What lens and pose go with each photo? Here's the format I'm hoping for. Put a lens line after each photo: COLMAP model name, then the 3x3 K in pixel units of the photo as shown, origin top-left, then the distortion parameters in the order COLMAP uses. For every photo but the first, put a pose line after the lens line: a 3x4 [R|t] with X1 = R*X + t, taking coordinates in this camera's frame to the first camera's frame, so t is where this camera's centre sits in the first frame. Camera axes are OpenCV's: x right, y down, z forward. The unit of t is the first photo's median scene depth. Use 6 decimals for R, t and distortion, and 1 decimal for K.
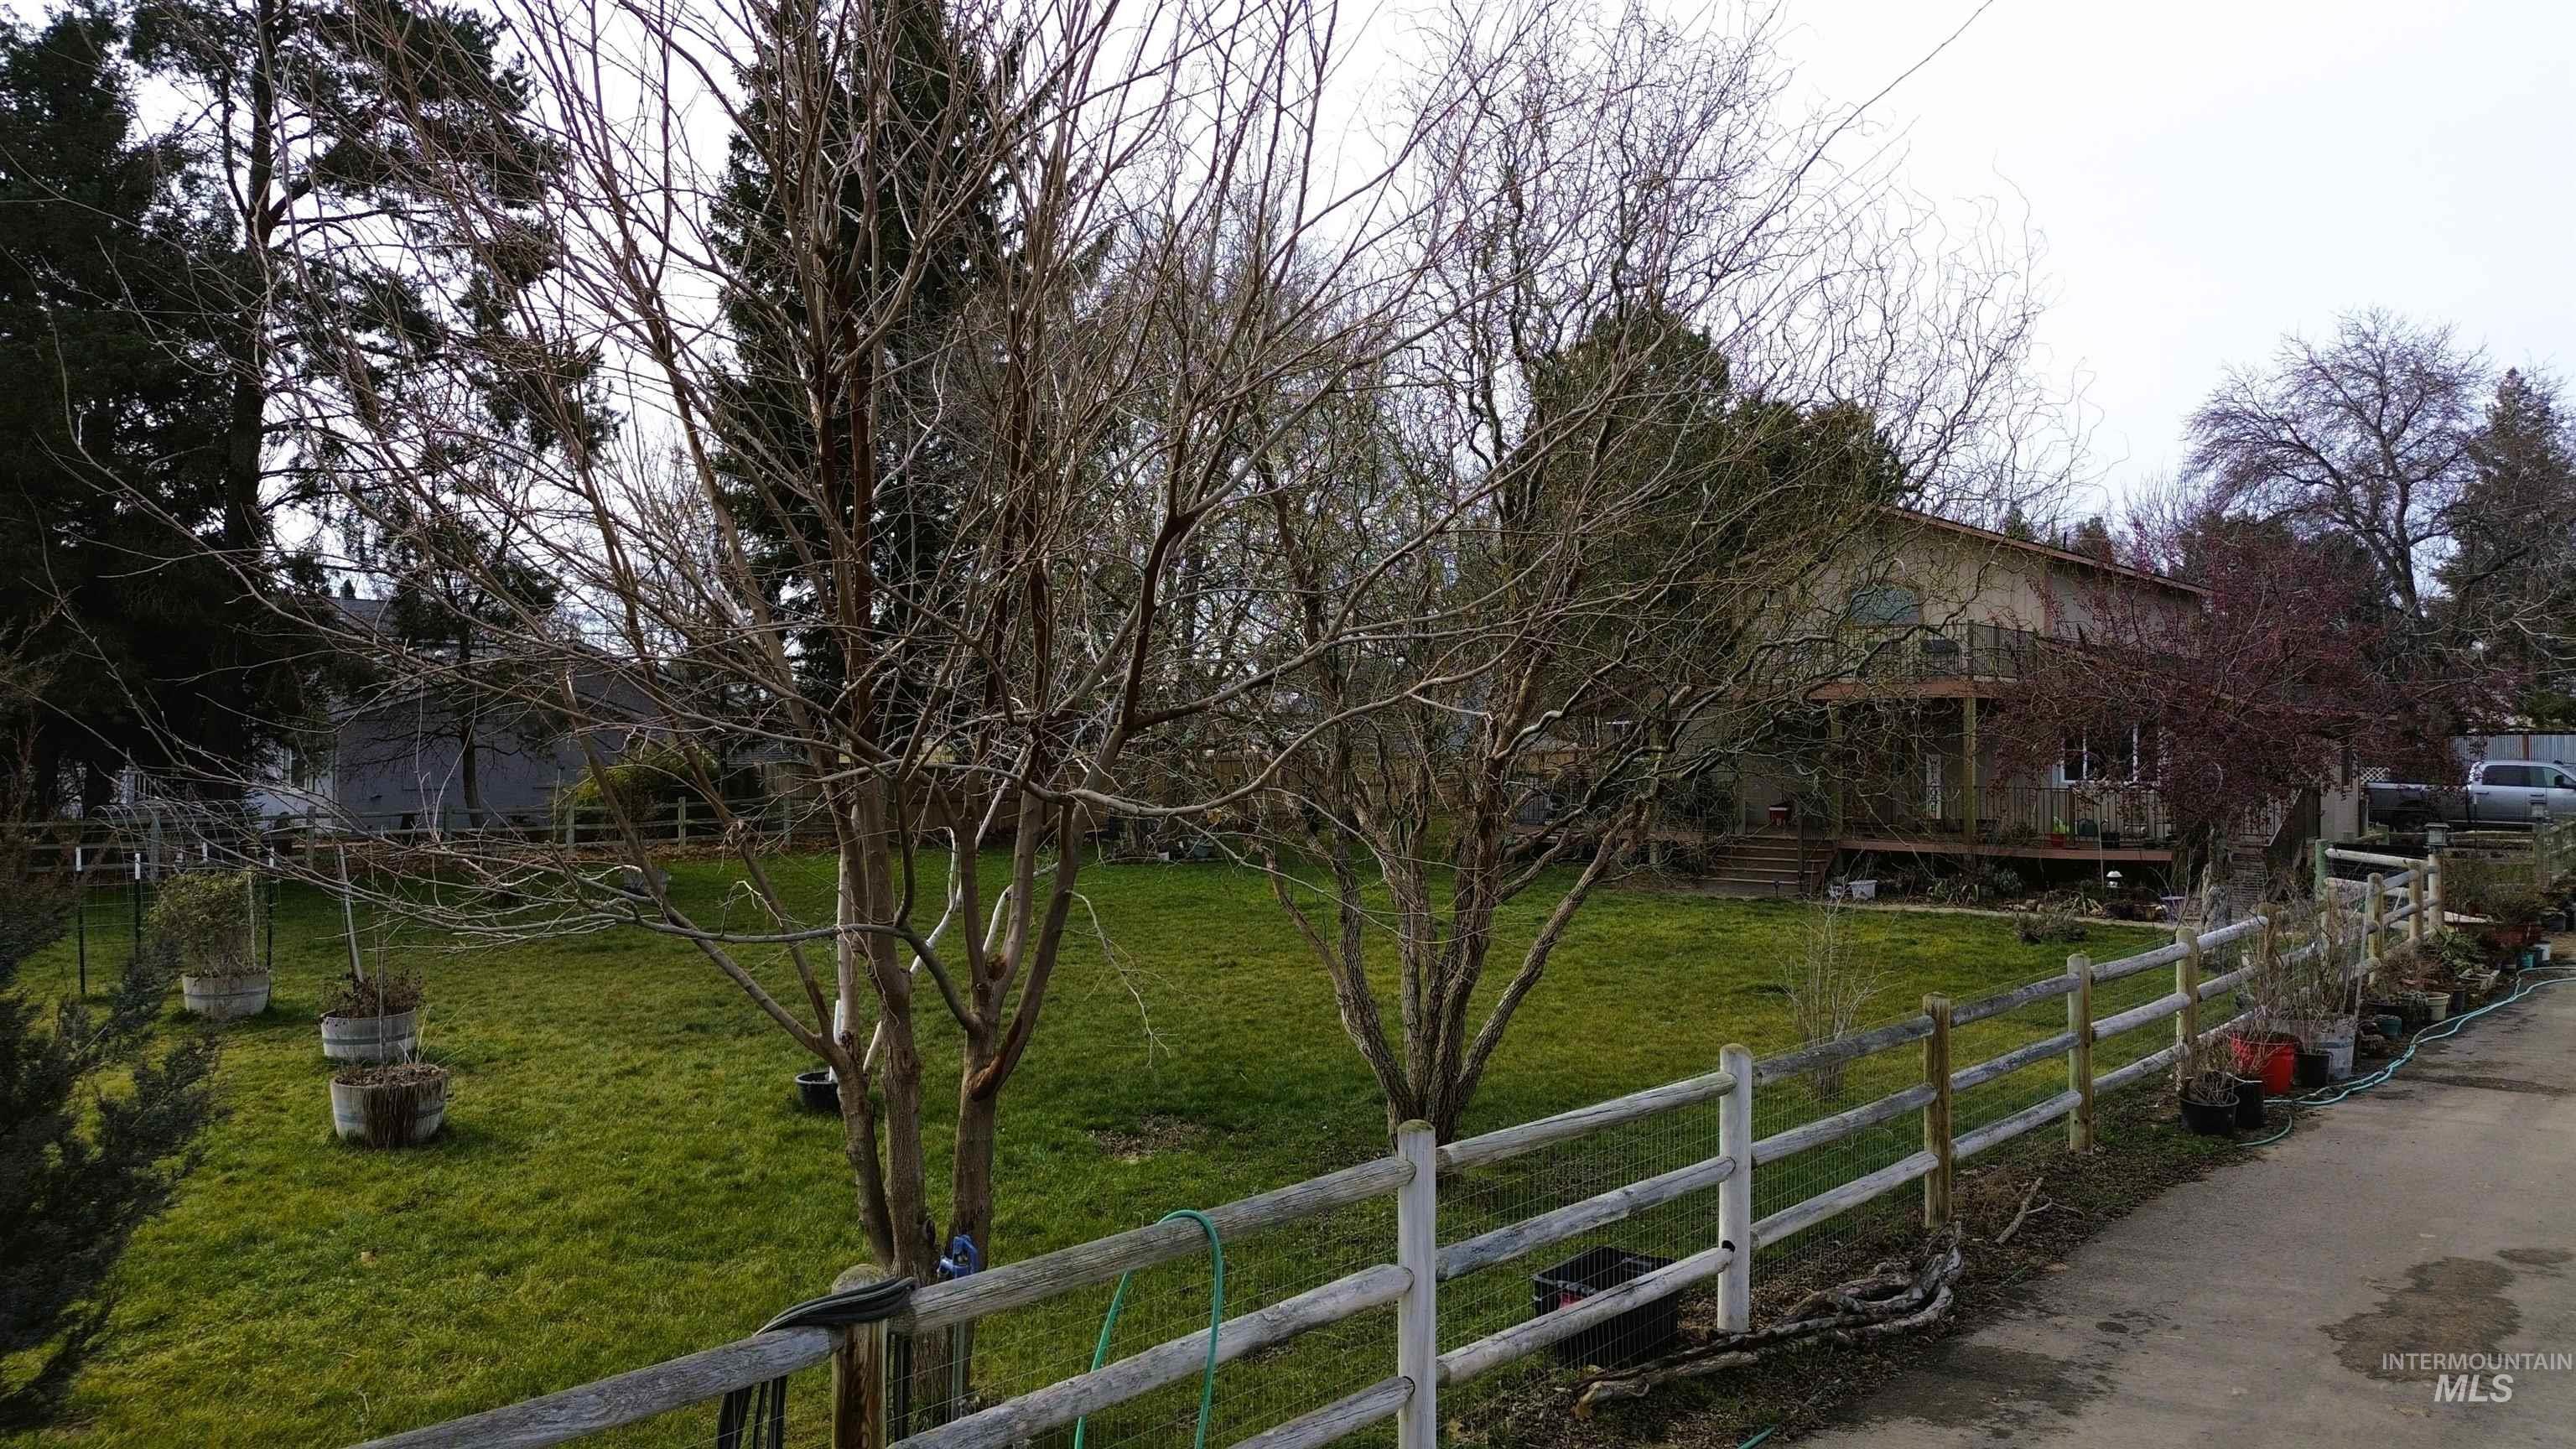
lens RADIAL K [[1851.1, 0, 1288.0], [0, 1851.1, 724.5], [0, 0, 1]] dist [0.012368, -0.000823]
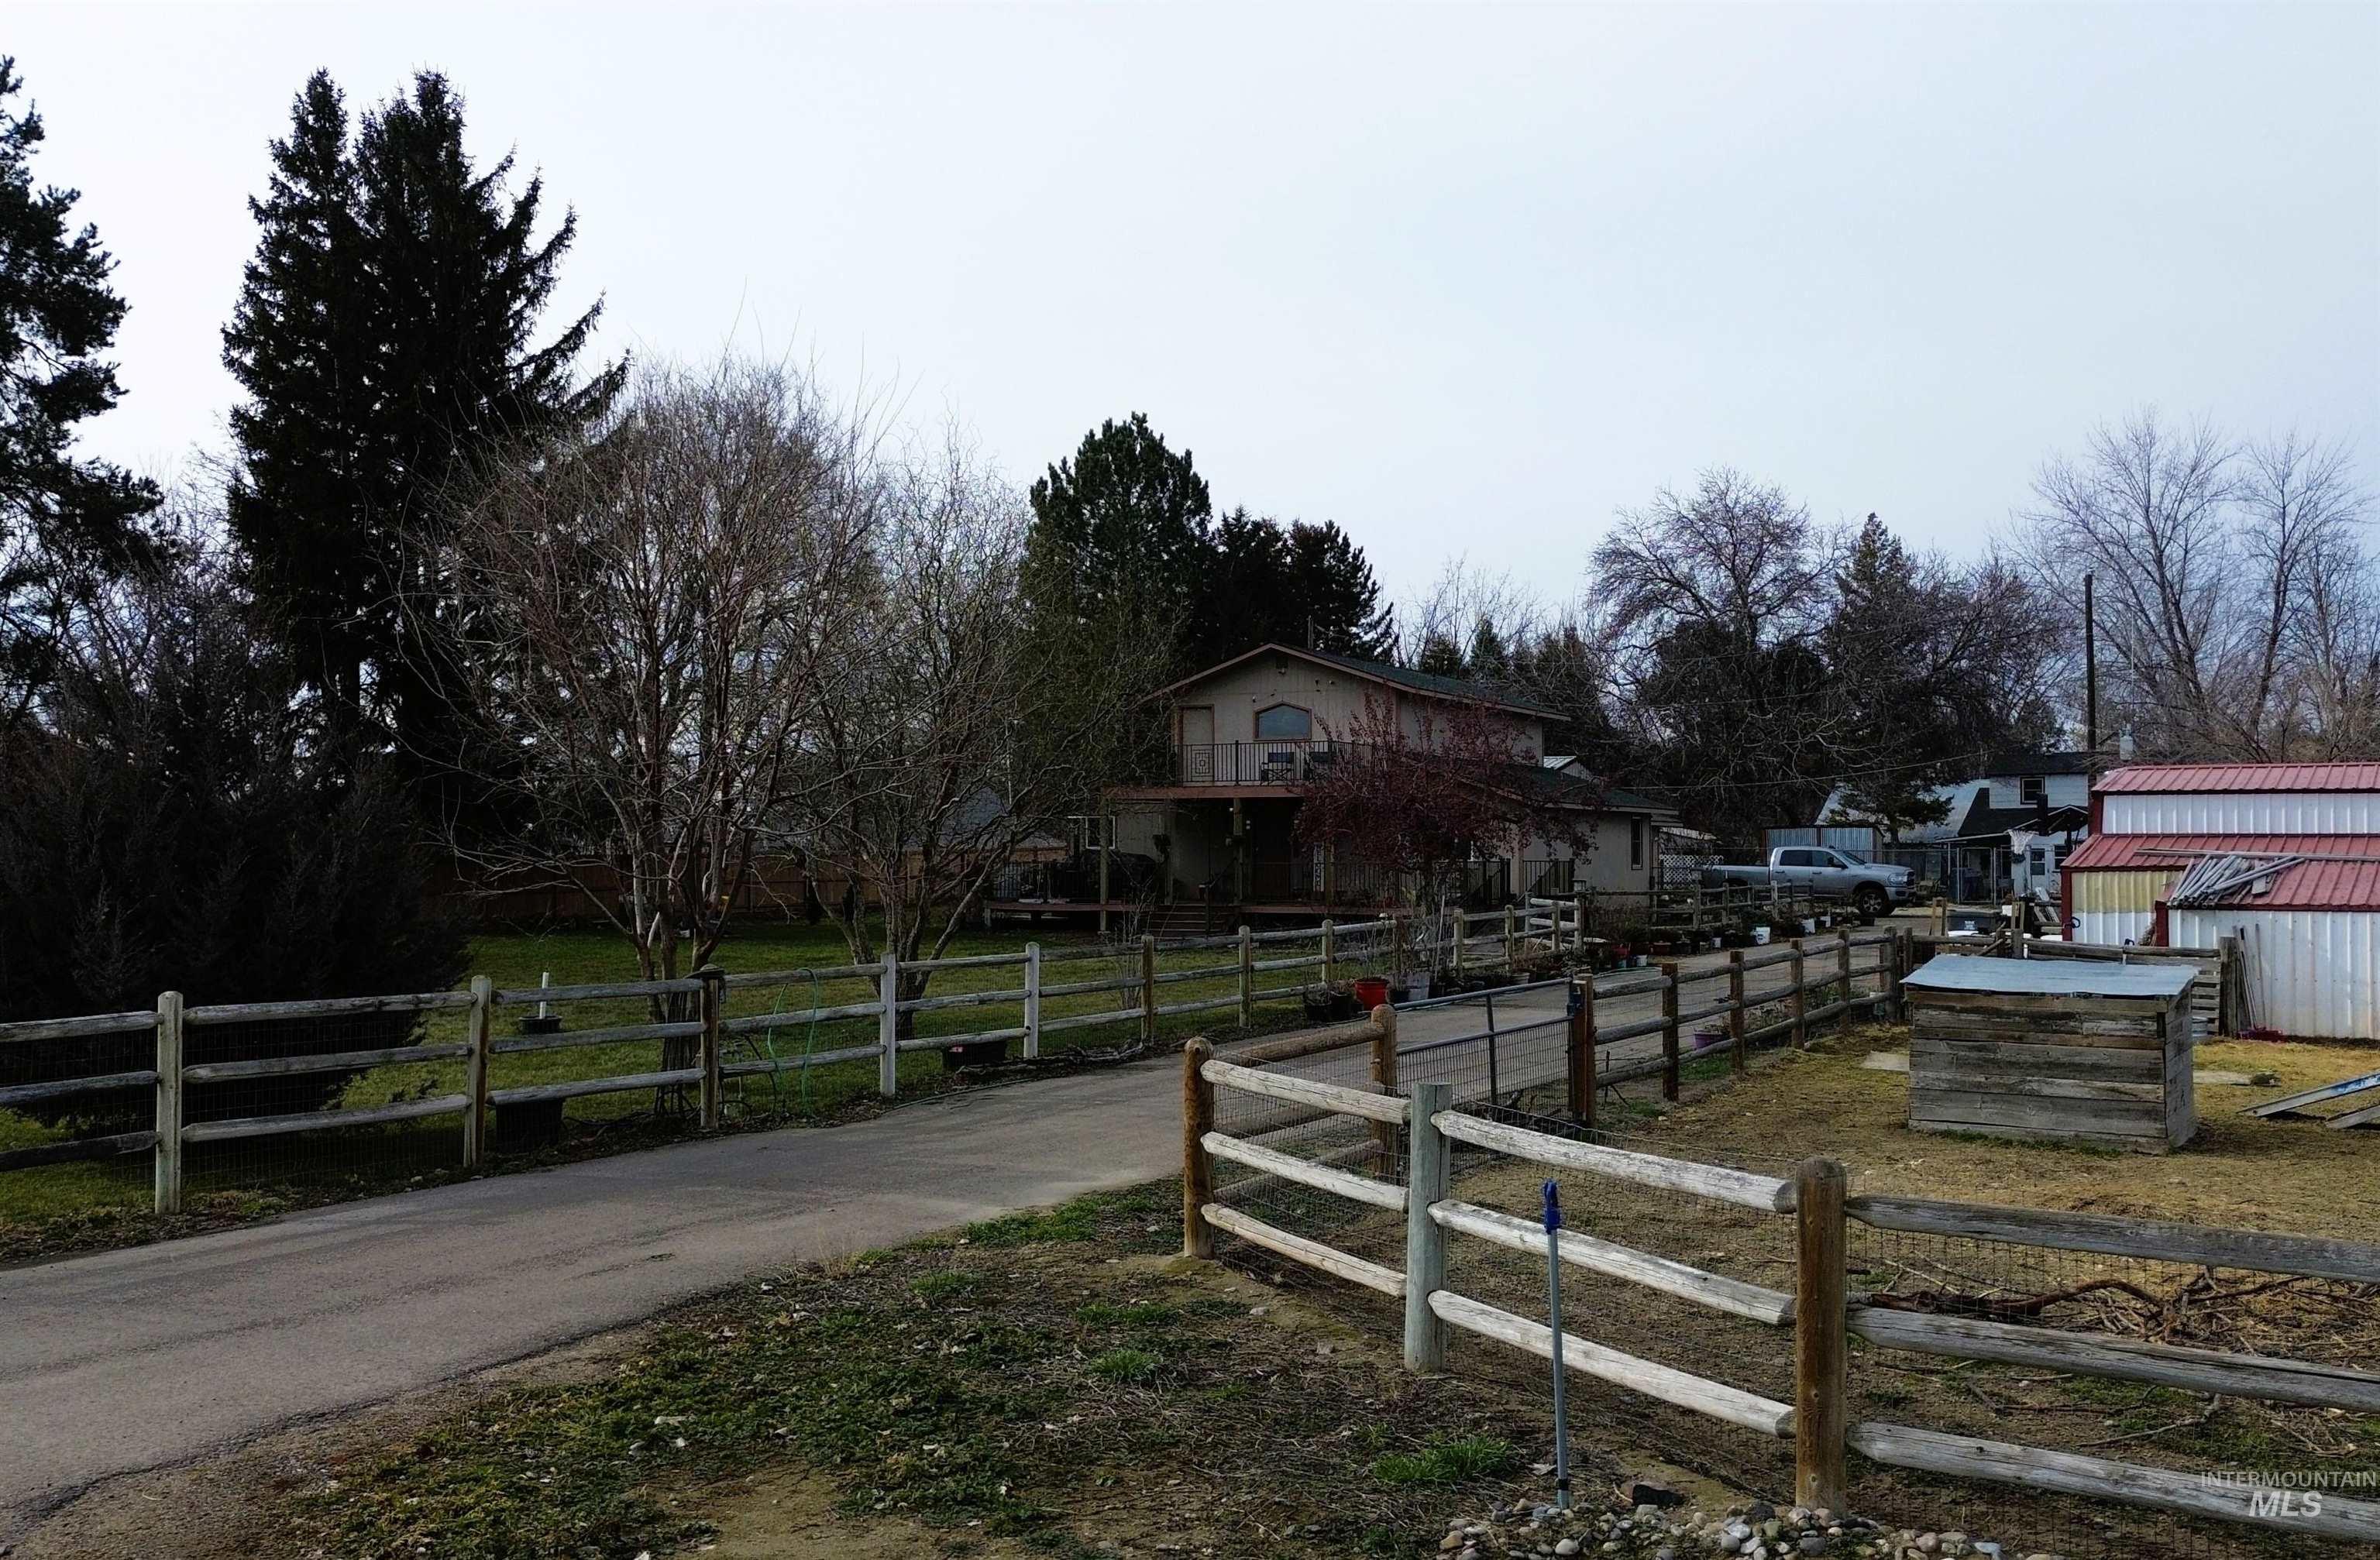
lens RADIAL K [[1910.9, 0, 1218.0], [0, 1910.9, 786.4], [0, 0, 1]] dist [0.077971, -0.005114]
pose [[0.974330, 0.002225, 0.225115, -0.006081], [0.002606, 0.999773, -0.021161, 0.002741], [-0.225111, 0.021204, 0.974102, -0.119013]]
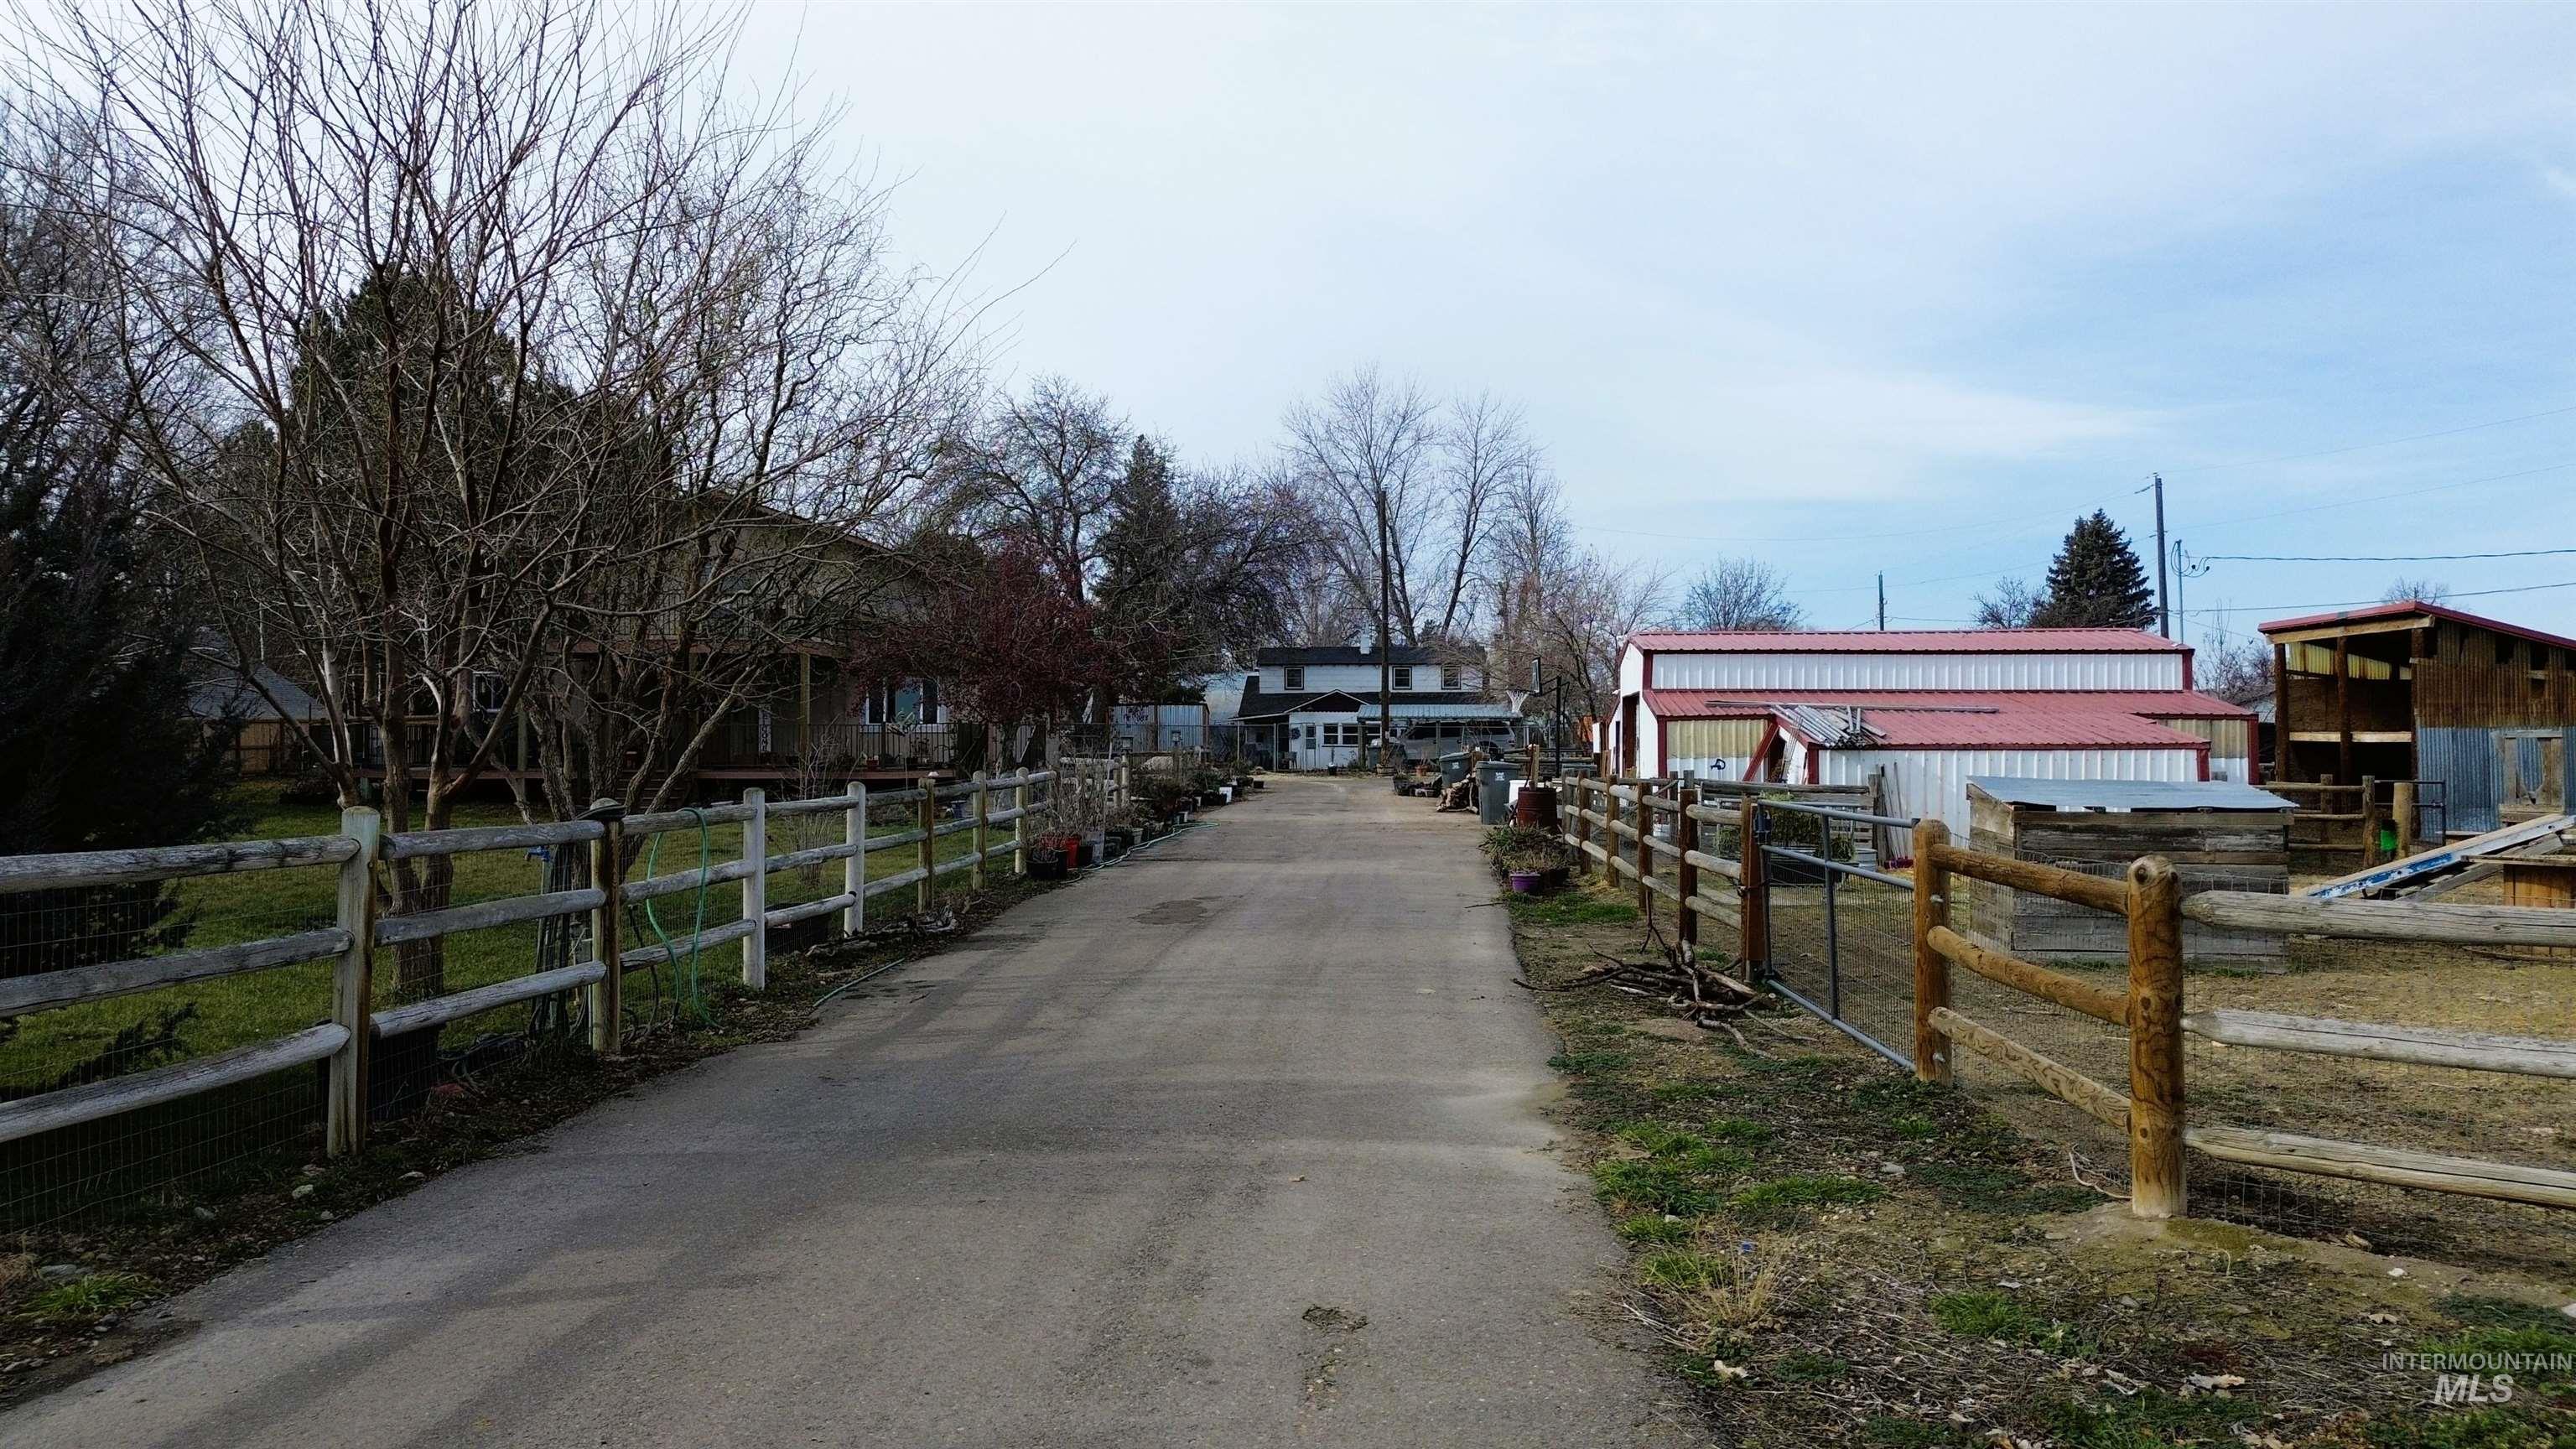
lens RADIAL K [[1756.2, 0, 1283.3], [0, 1756.2, 665.2], [0, 0, 1]] dist [0.055601, -0.001995]
pose [[0.785821, 0.023267, 0.618017, -0.041585], [-0.007062, 0.999564, -0.028652, 0.009368], [-0.618414, 0.018151, 0.785643, -0.049801]]
